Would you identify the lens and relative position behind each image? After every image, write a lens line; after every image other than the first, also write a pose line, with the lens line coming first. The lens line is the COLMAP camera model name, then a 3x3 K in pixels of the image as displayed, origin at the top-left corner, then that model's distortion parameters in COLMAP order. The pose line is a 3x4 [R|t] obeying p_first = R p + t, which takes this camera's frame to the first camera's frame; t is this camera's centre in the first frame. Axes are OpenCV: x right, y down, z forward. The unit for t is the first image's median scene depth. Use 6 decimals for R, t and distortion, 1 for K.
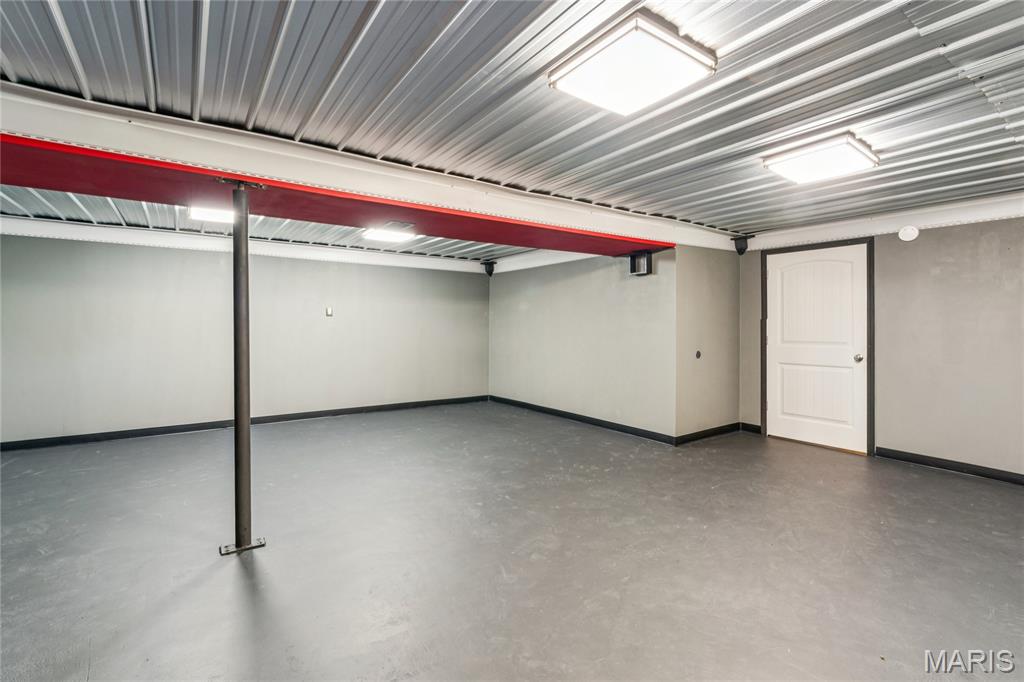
lens RADIAL K [[451.7, 0, 513.7], [0, 451.7, 337.6], [0, 0, 1]] dist [-0.001441, -0.000960]
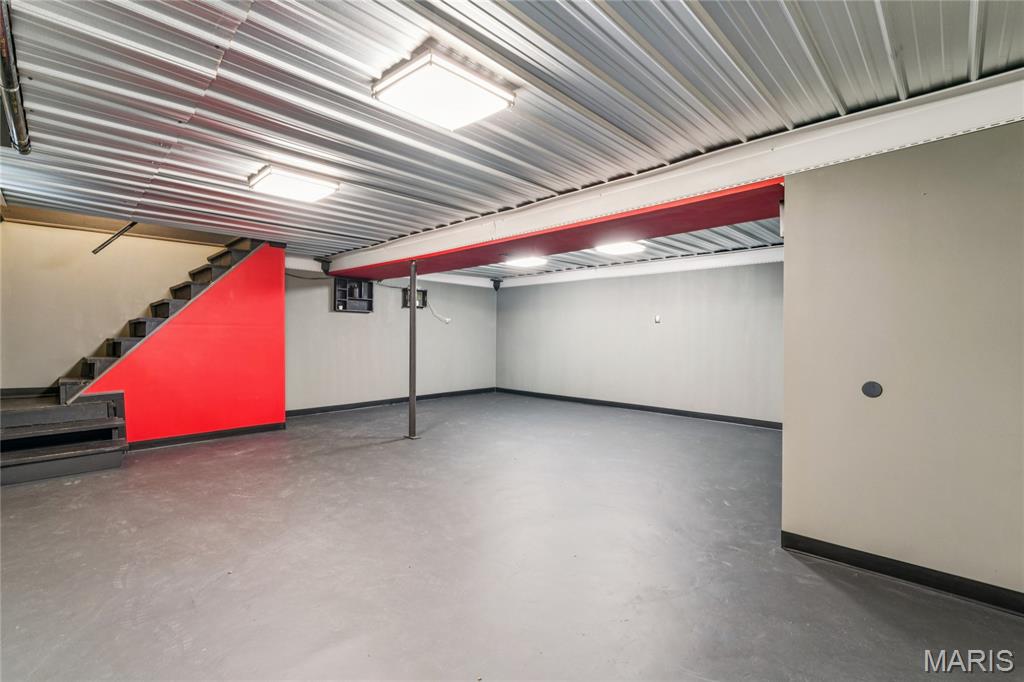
lens RADIAL K [[474.1, 0, 506.0], [0, 474.1, 347.9], [0, 0, 1]] dist [0.001848, 0.000263]
pose [[0.183357, 0.021469, -0.982812, 1.126617], [-0.012641, 0.999730, 0.019480, -0.010282], [0.982965, 0.008852, 0.183579, 0.756794]]
